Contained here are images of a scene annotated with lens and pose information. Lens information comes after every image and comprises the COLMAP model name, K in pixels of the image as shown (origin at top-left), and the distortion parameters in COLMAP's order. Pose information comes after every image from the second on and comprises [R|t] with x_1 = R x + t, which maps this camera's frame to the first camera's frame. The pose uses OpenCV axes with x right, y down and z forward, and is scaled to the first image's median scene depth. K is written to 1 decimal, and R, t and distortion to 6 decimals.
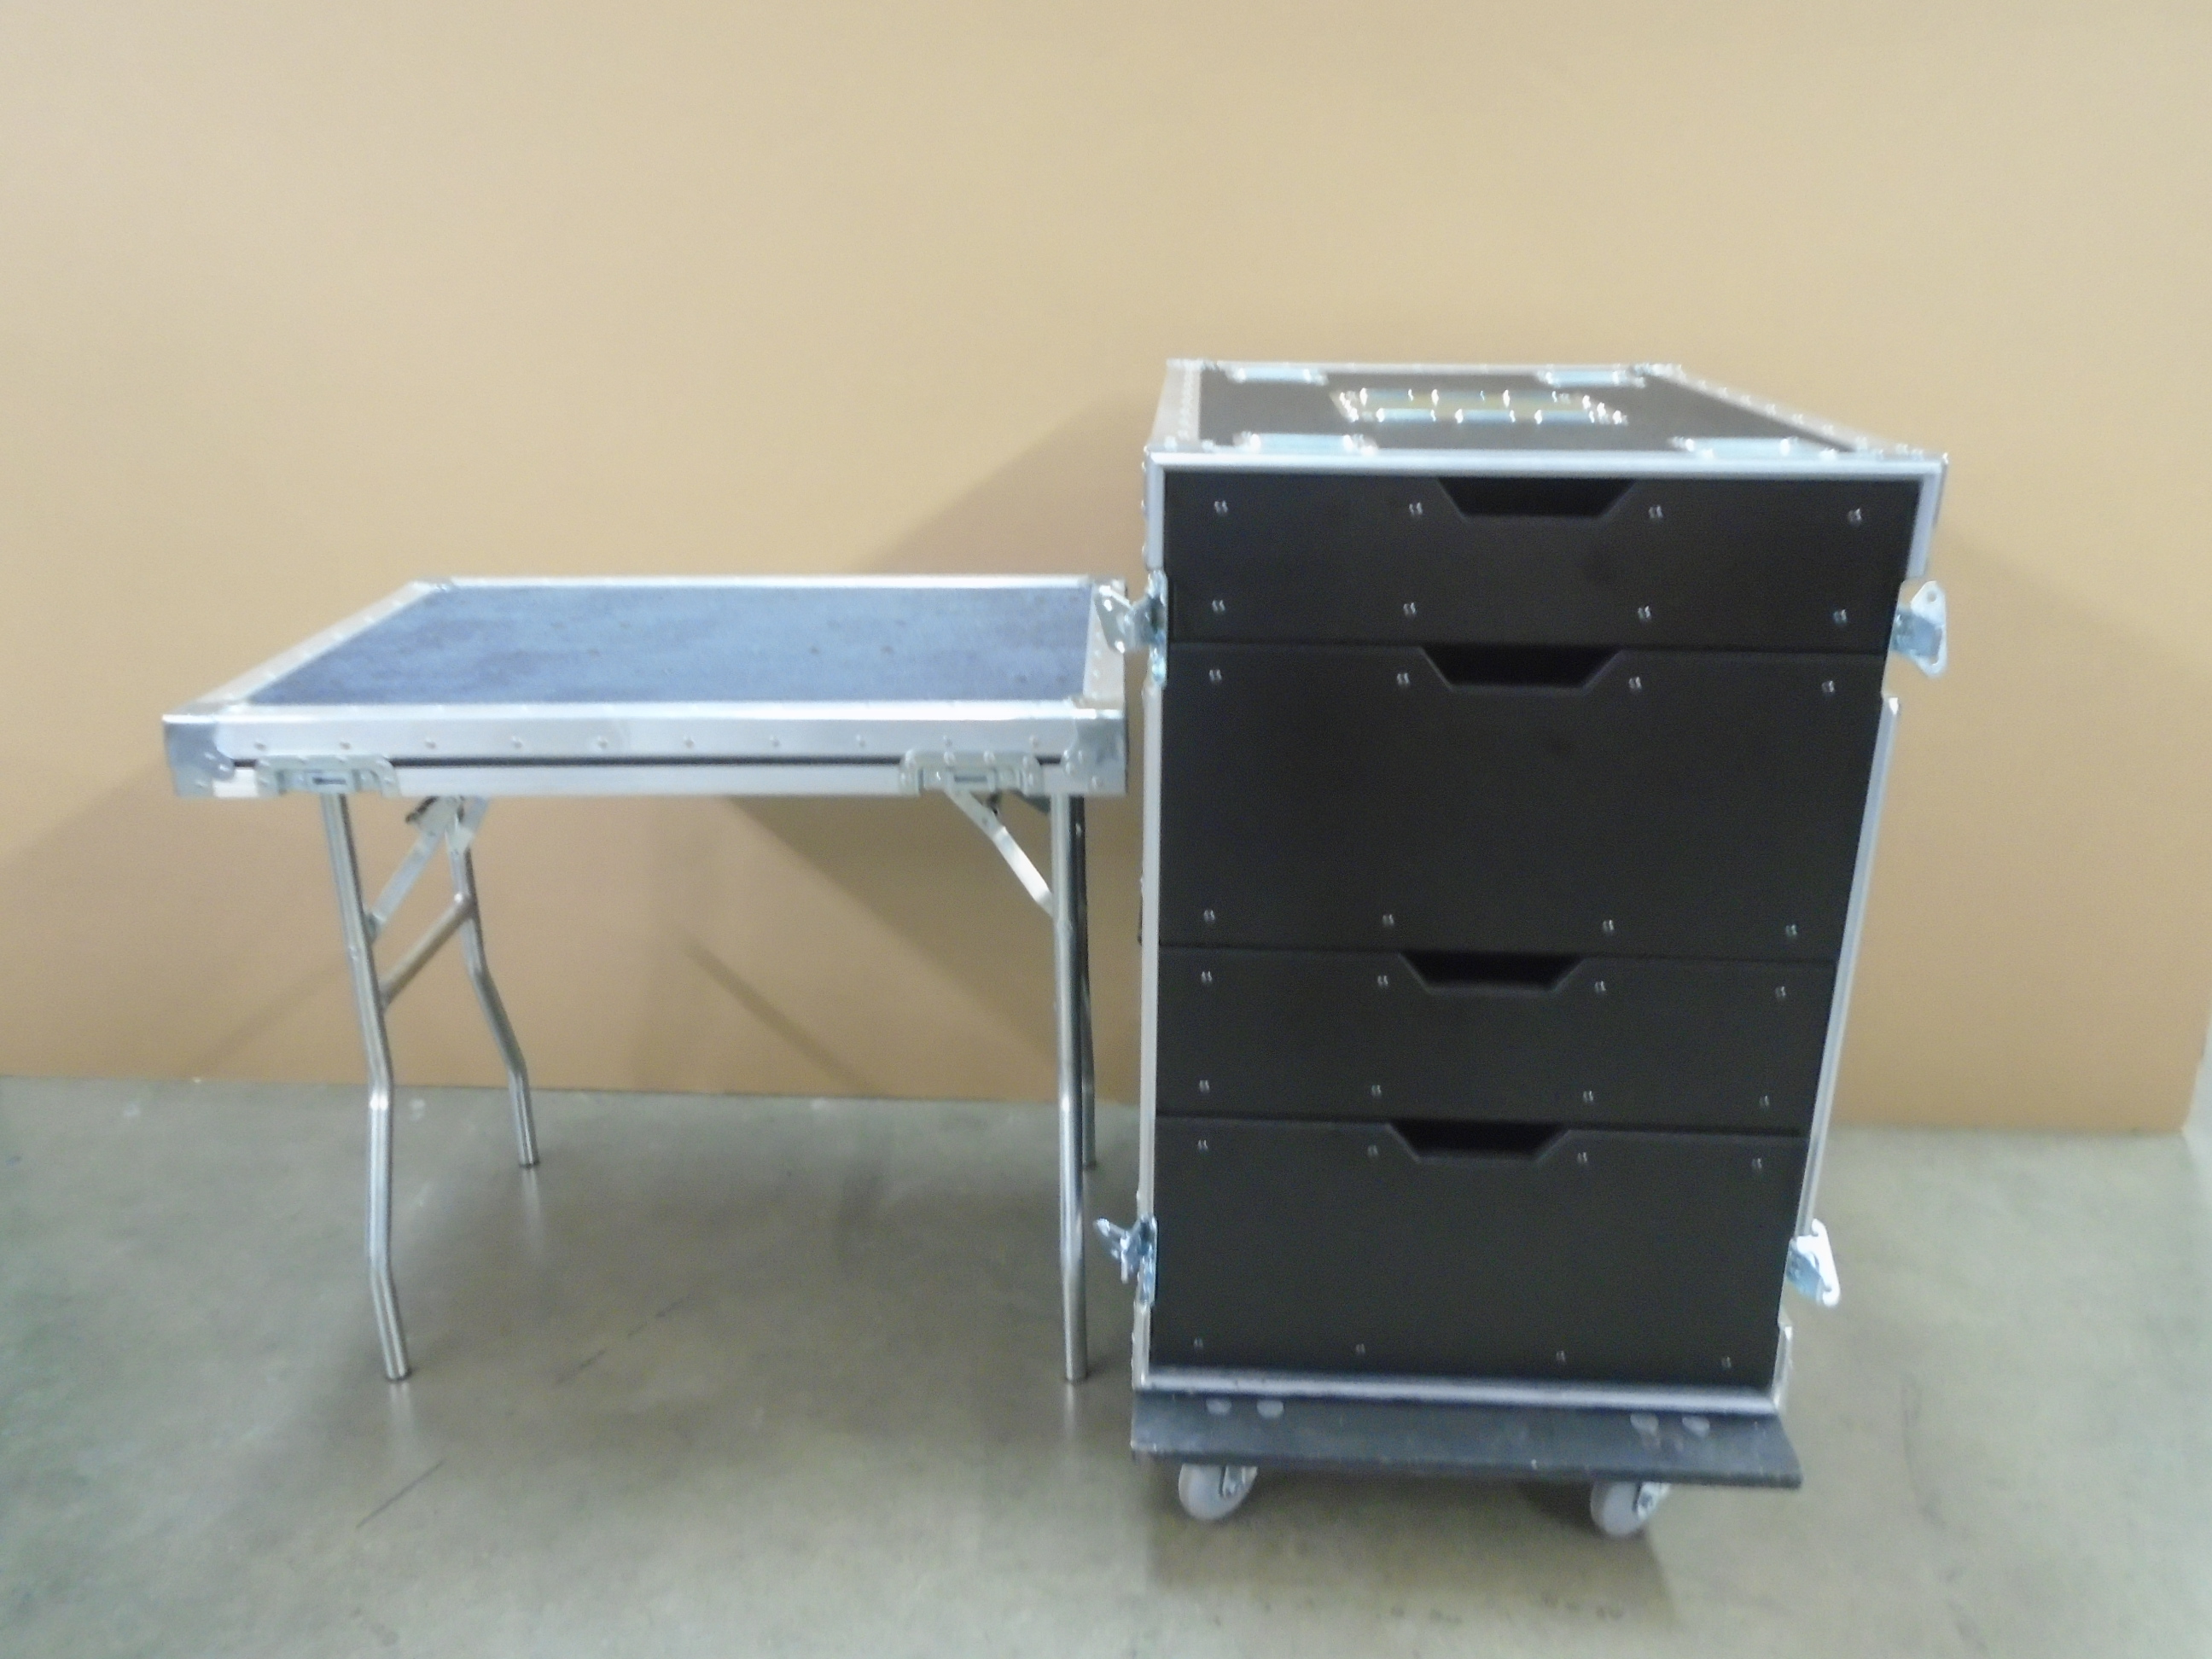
lens RADIAL K [[1689.9, 0, 1106.0], [0, 1689.9, 829.5], [0, 0, 1]] dist [-0.006559, -0.000419]
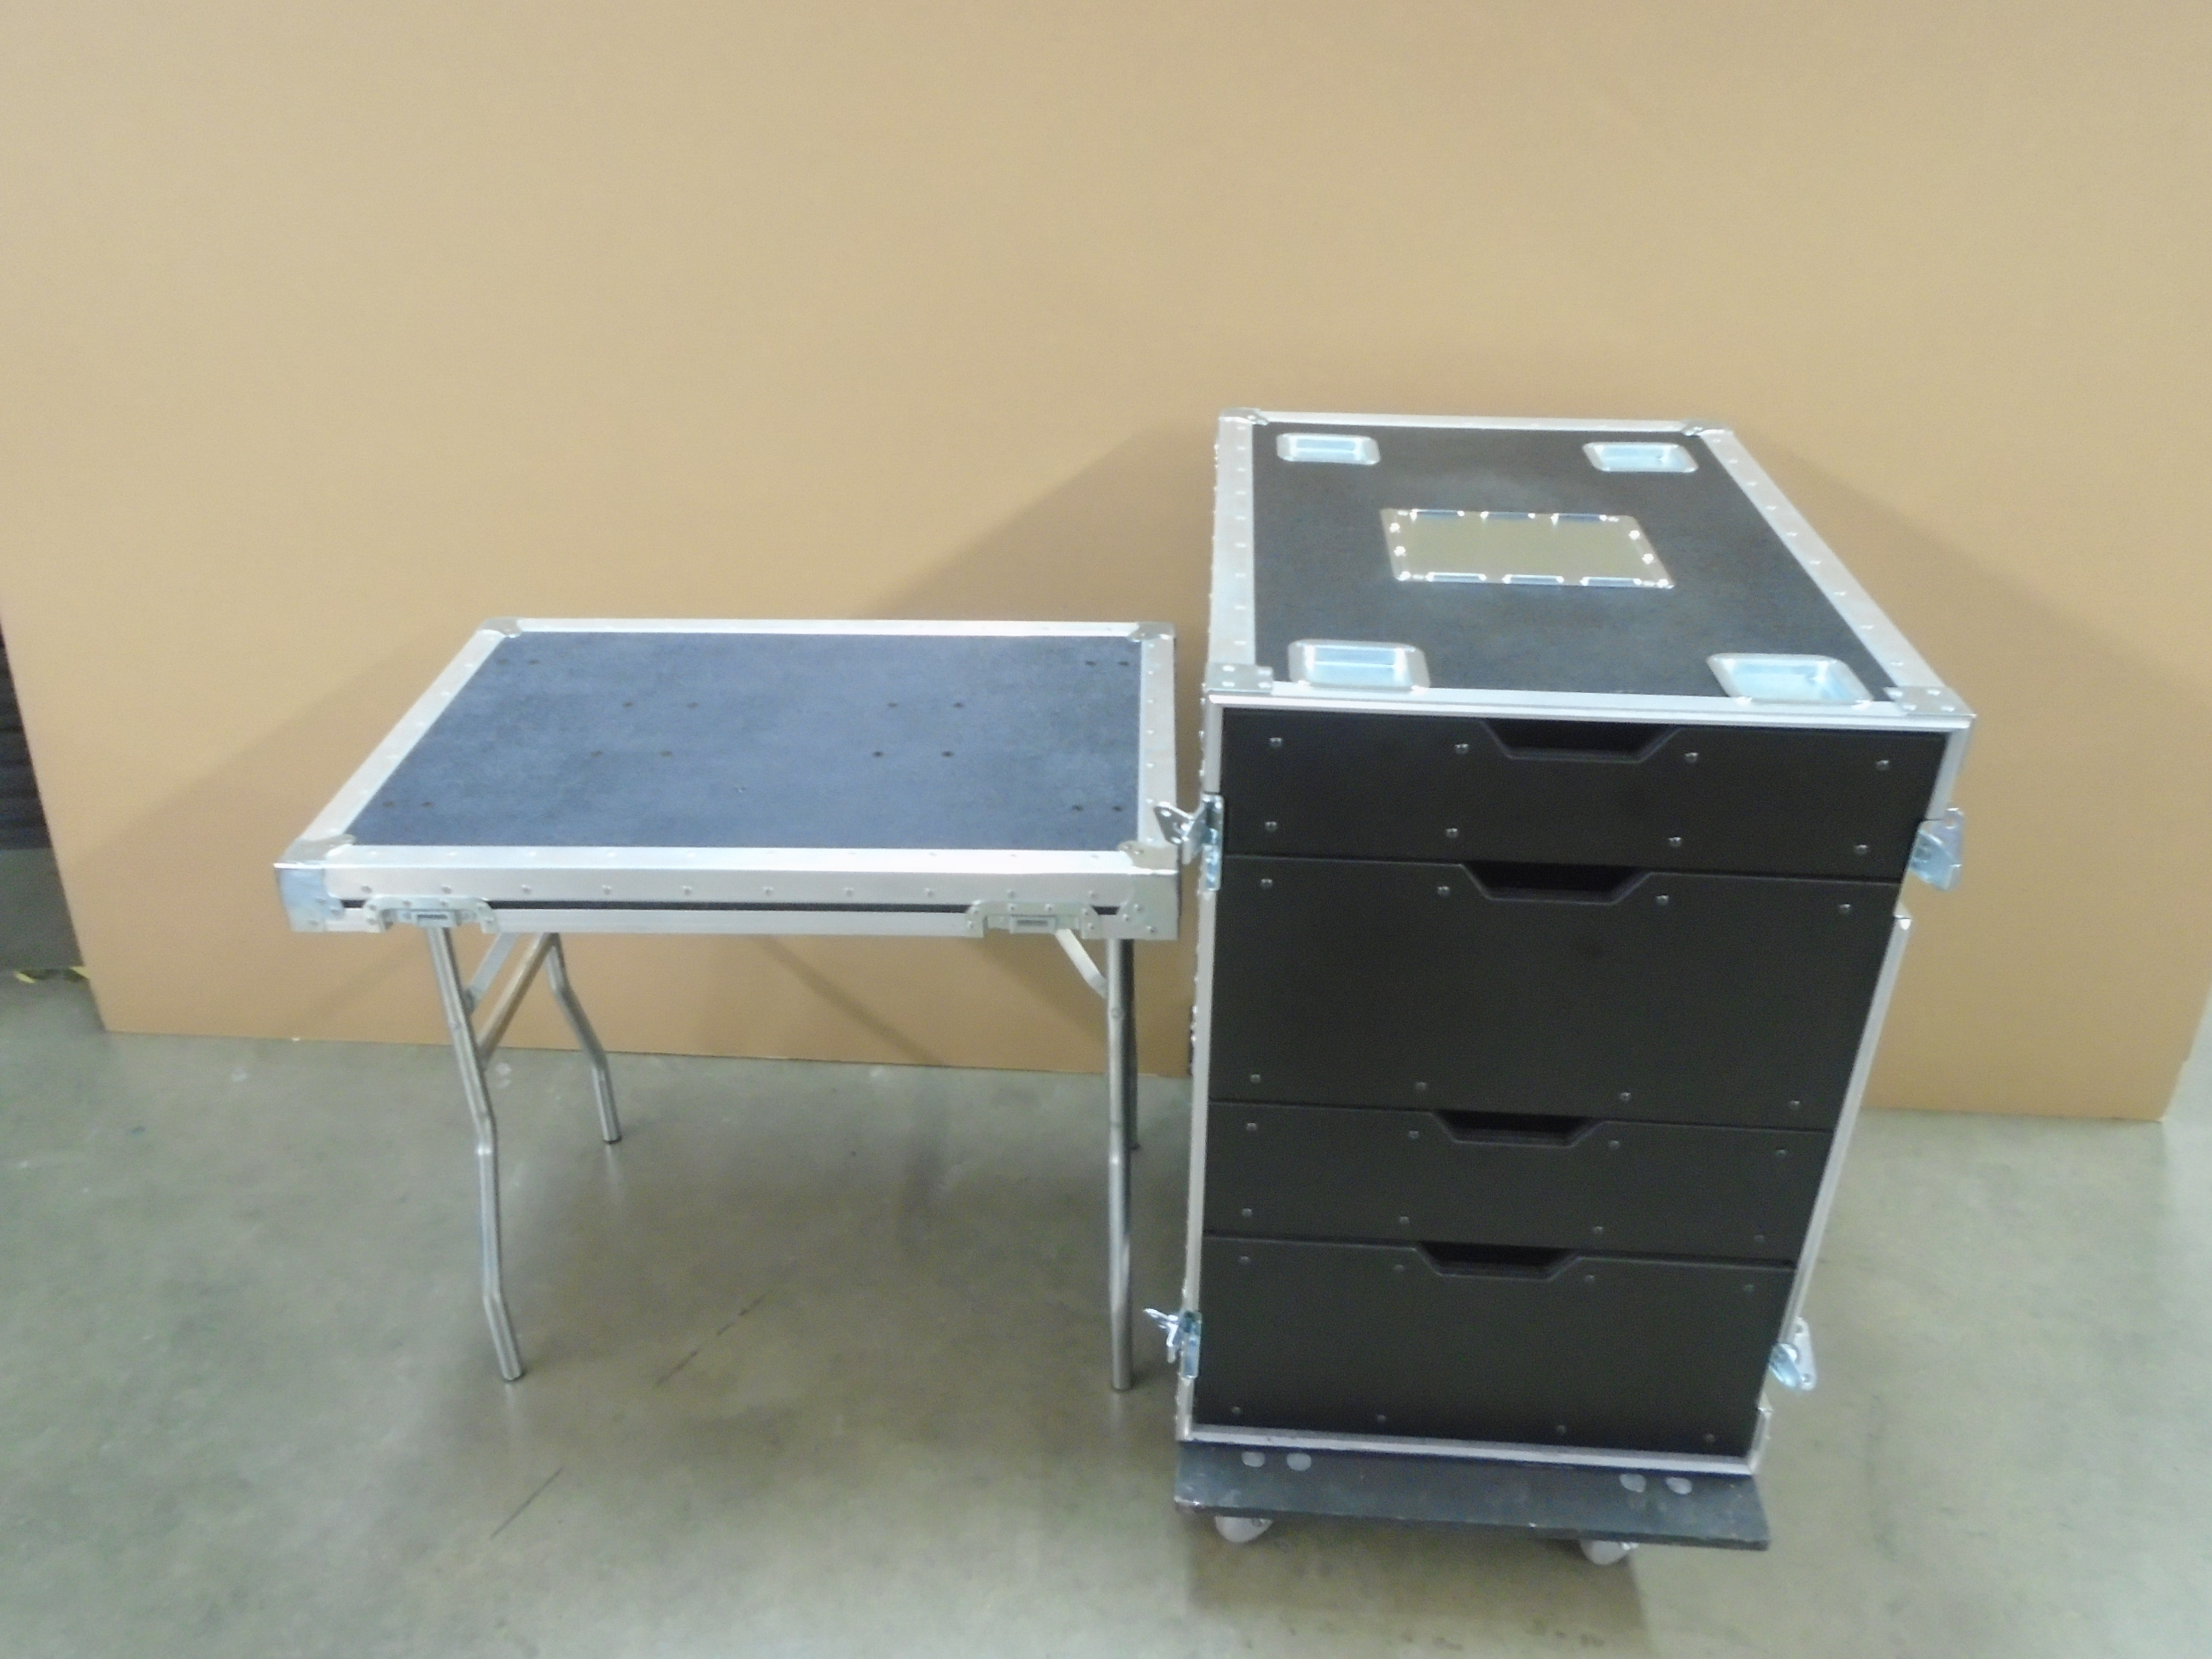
lens RADIAL K [[1697.2, 0, 1105.9], [0, 1697.2, 810.2], [0, 0, 1]] dist [-0.008110, 0.003792]
pose [[0.999891, 0.007669, -0.012630, -0.020216], [-0.005441, 0.985813, 0.167758, -0.273282], [0.013738, -0.167671, 0.985747, -0.040234]]
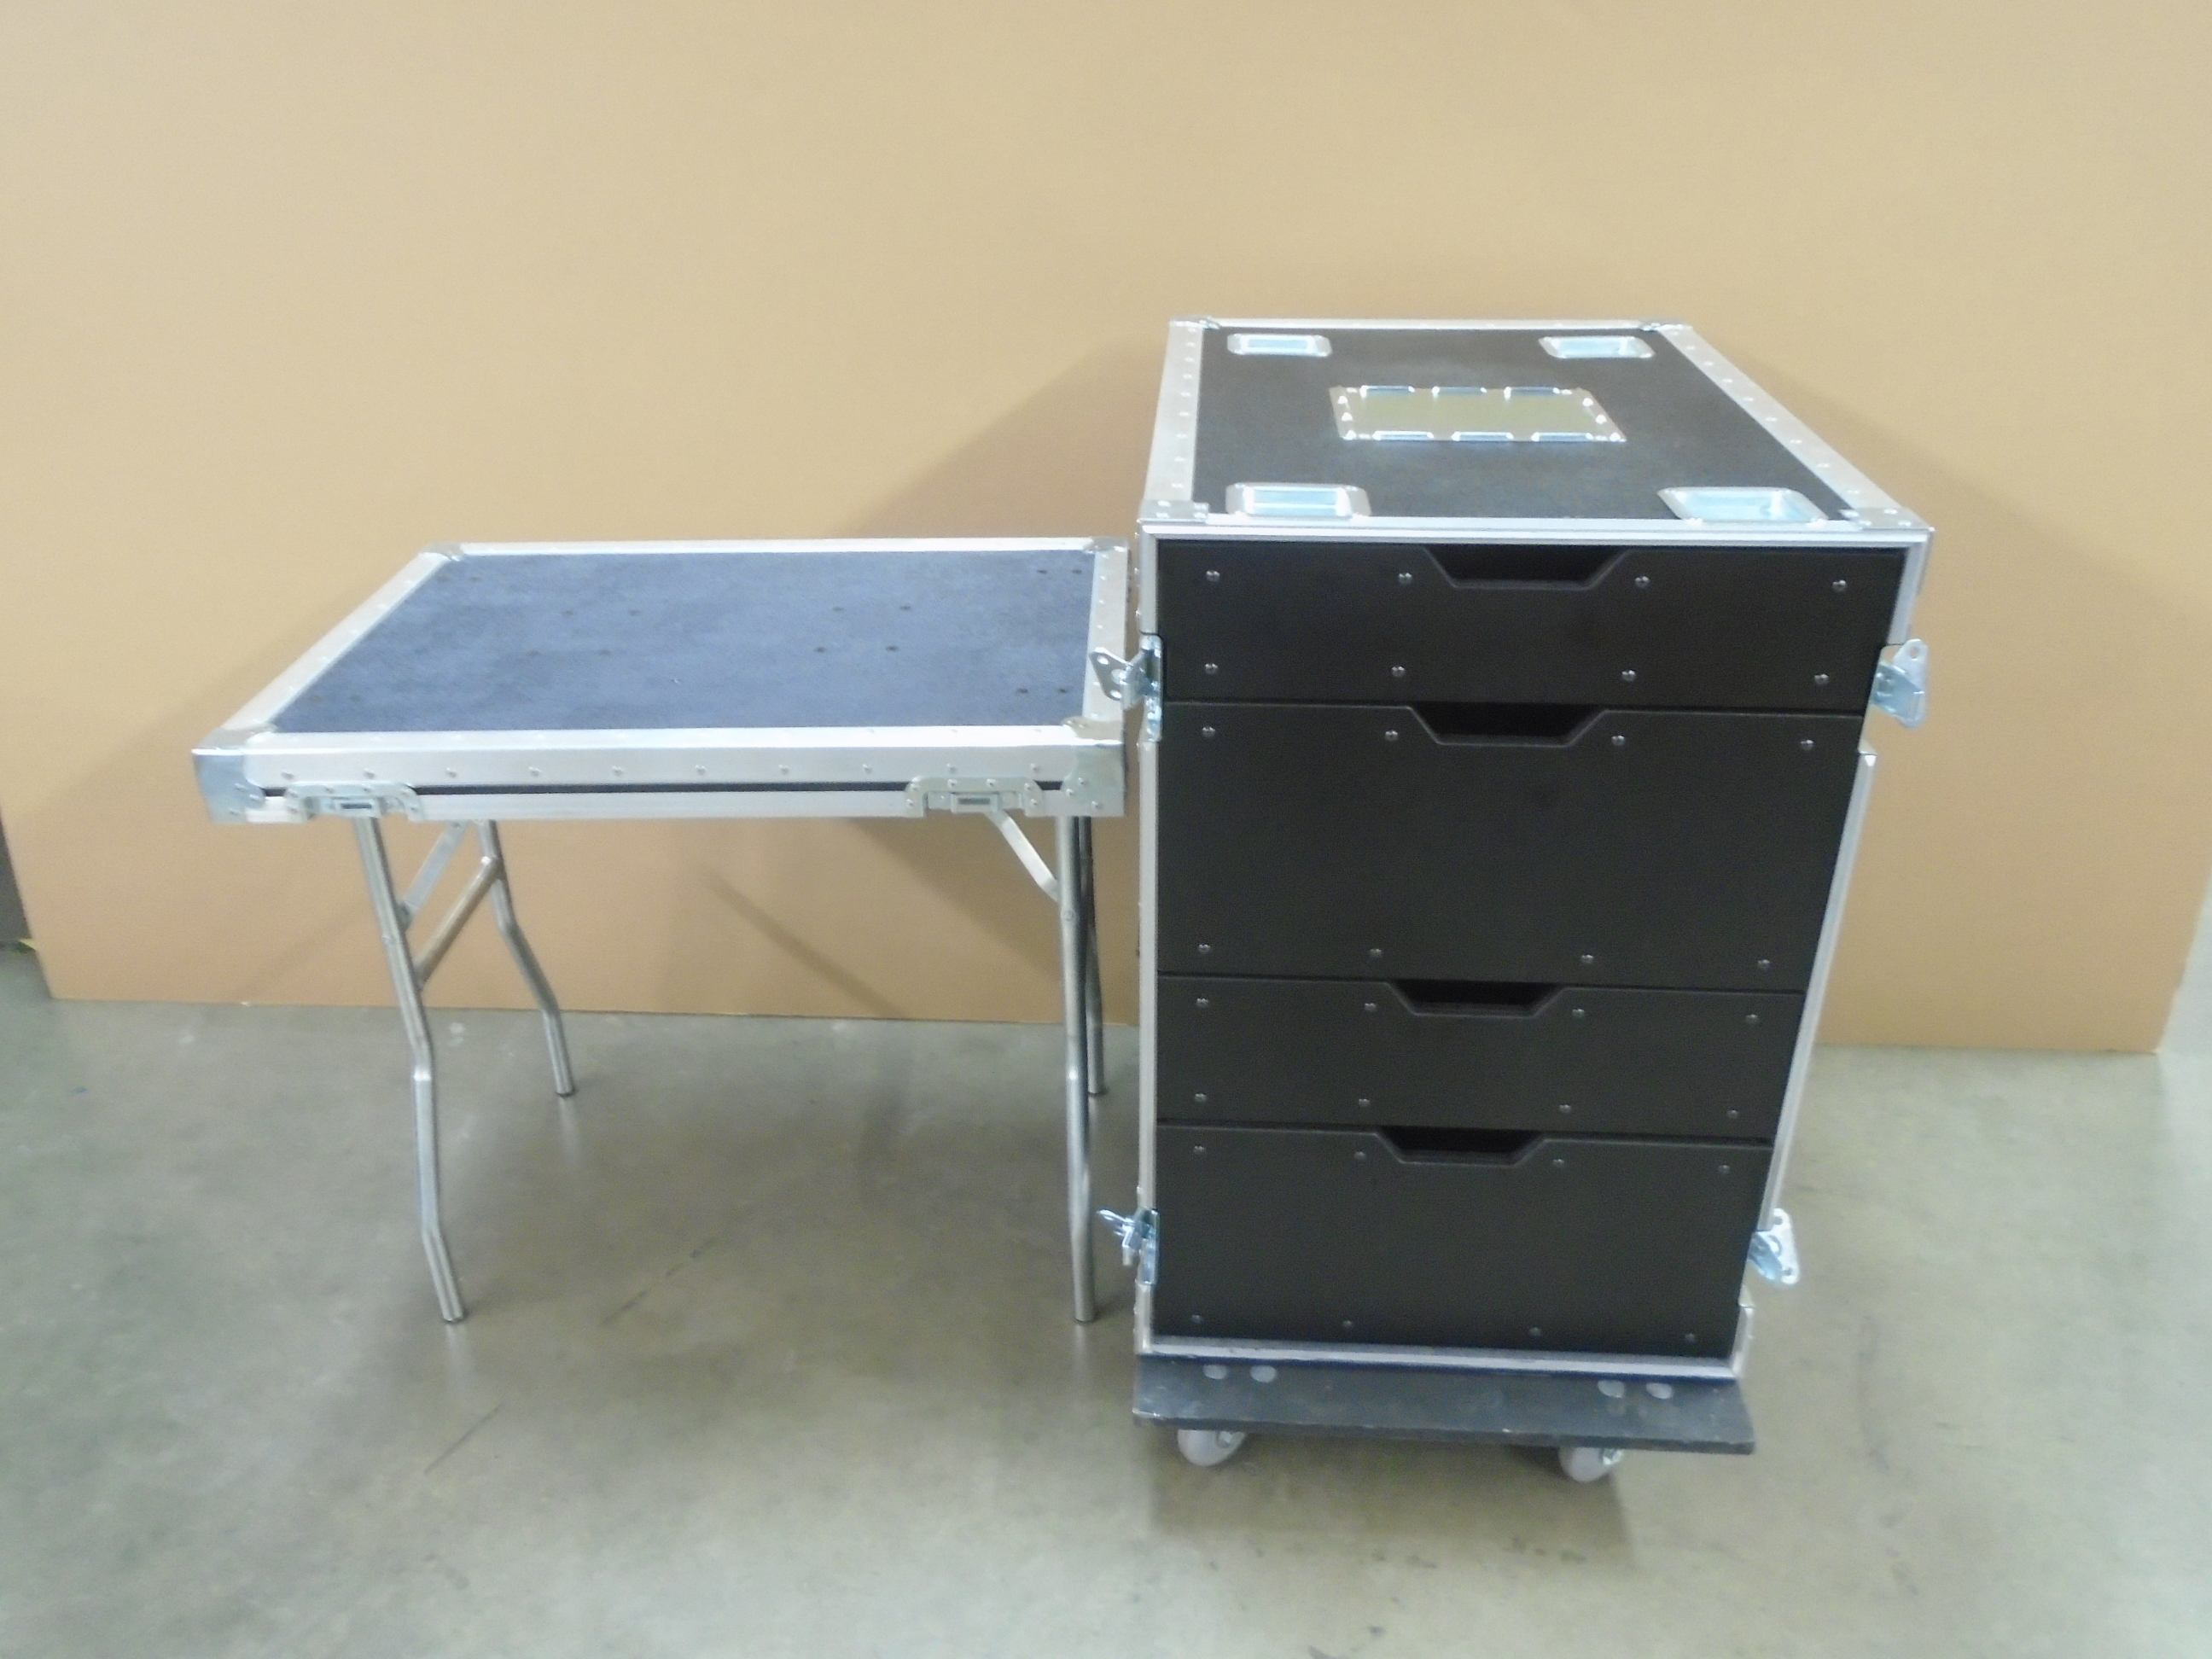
lens RADIAL K [[1692.8, 0, 1105.6], [0, 1692.8, 816.9], [0, 0, 1]] dist [-0.004978, -0.000788]
pose [[0.999889, -0.006629, -0.013344, 0.013400], [0.008316, 0.991391, 0.130670, -0.151500], [0.012363, -0.130766, 0.991336, -0.024432]]
